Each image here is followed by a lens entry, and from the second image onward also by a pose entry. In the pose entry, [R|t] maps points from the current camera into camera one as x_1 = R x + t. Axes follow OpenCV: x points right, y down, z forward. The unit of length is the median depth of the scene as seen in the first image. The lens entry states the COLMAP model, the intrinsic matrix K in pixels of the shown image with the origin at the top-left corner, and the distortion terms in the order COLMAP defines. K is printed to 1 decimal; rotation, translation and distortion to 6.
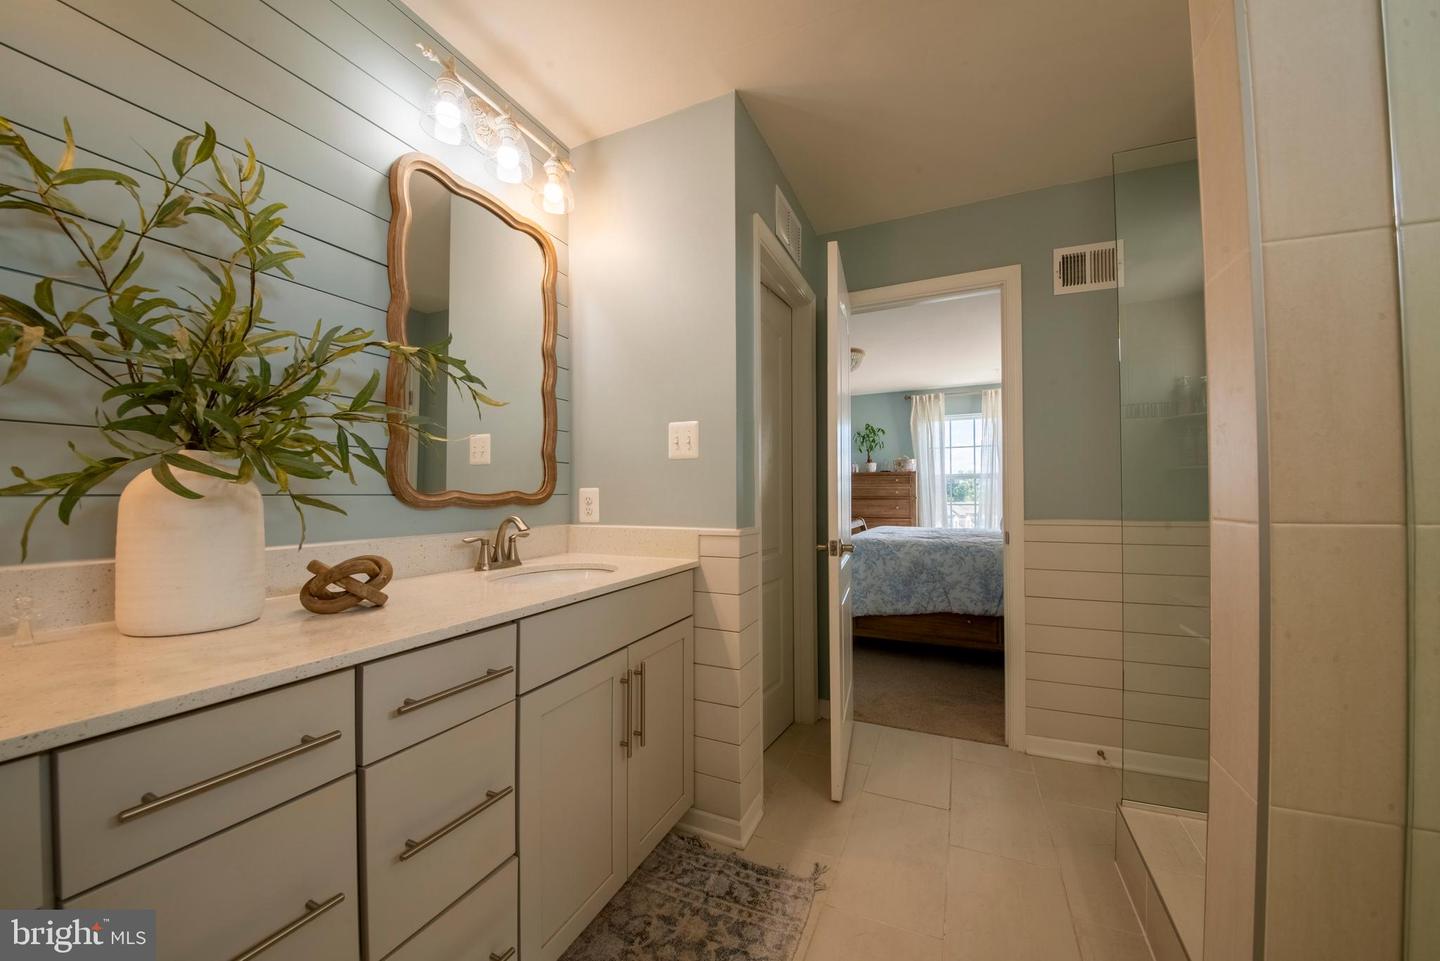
lens RADIAL K [[526.2, 0, 727.8], [0, 526.2, 489.4], [0, 0, 1]] dist [0.007613, -0.001101]
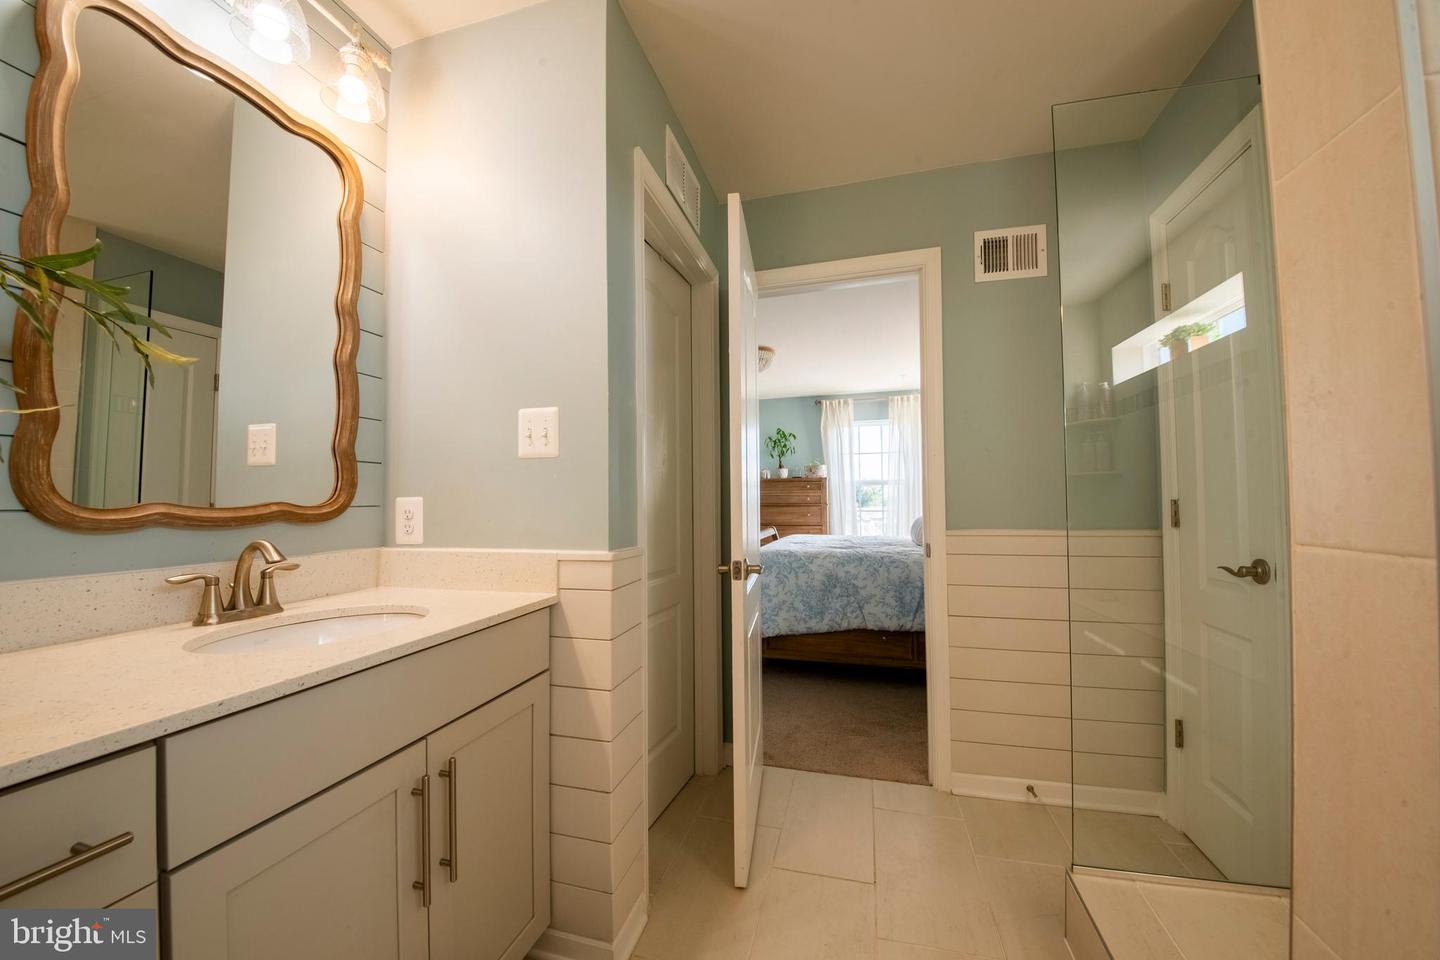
lens RADIAL K [[526.2, 0, 728.5], [0, 526.2, 490.7], [0, 0, 1]] dist [0.007613, -0.001101]
pose [[0.986704, -0.003014, 0.162501, 0.051970], [0.004707, 0.999939, -0.010037, -0.002161], [-0.162461, 0.010668, 0.986657, 0.183857]]
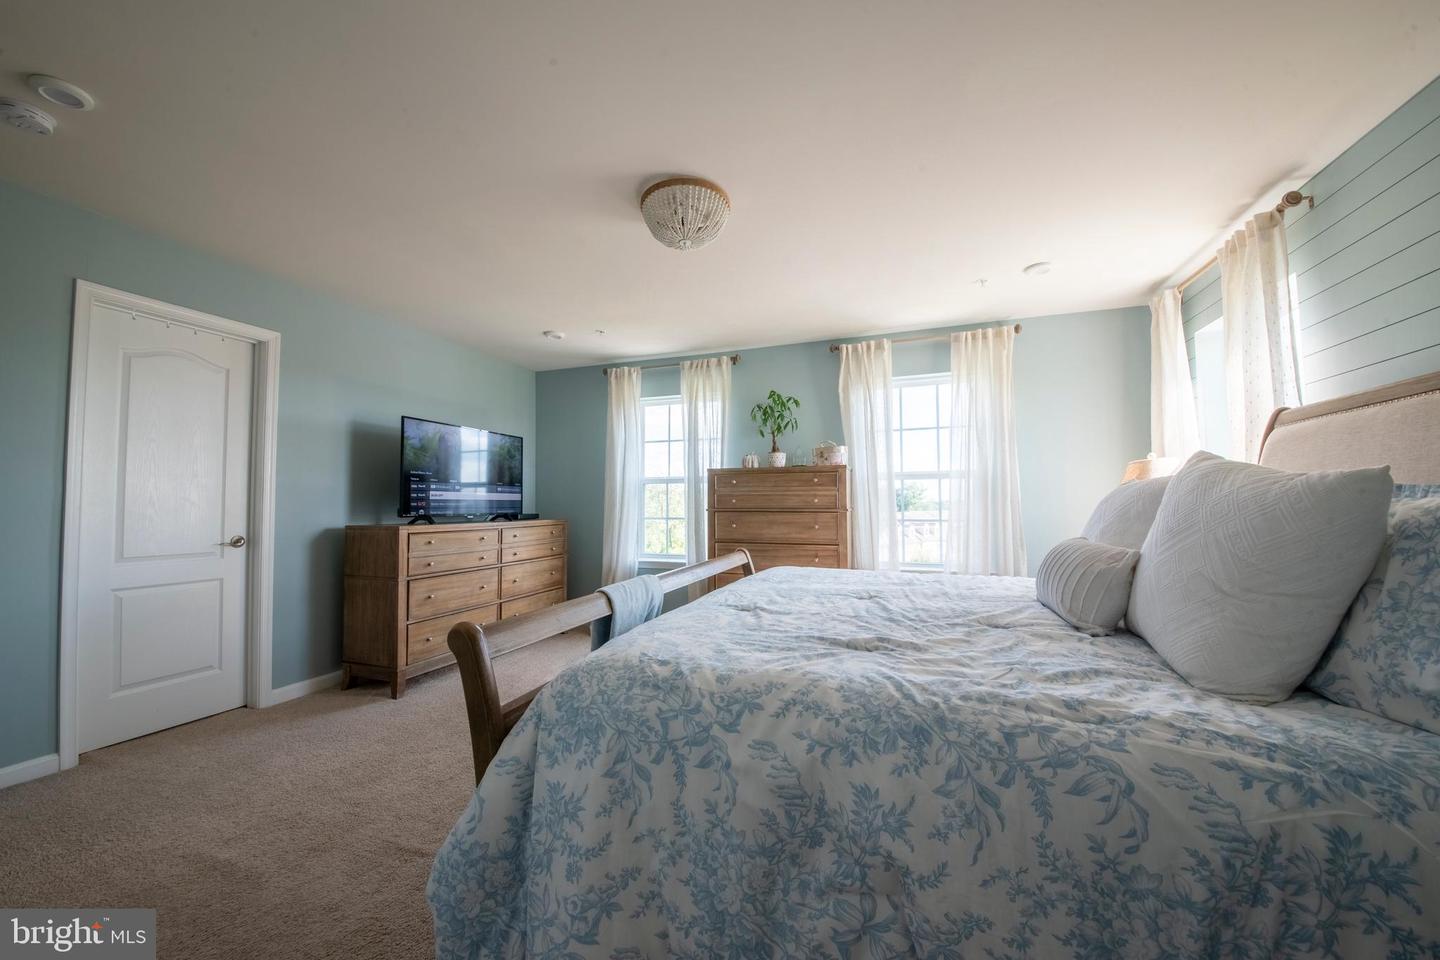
lens RADIAL K [[526.2, 0, 722.6], [0, 526.2, 483.1], [0, 0, 1]] dist [0.007613, -0.001101]
pose [[0.996510, 0.003210, 0.083415, 0.483725], [-0.000753, 0.999565, -0.029472, 0.009373], [-0.083474, 0.029307, 0.996079, 1.208004]]
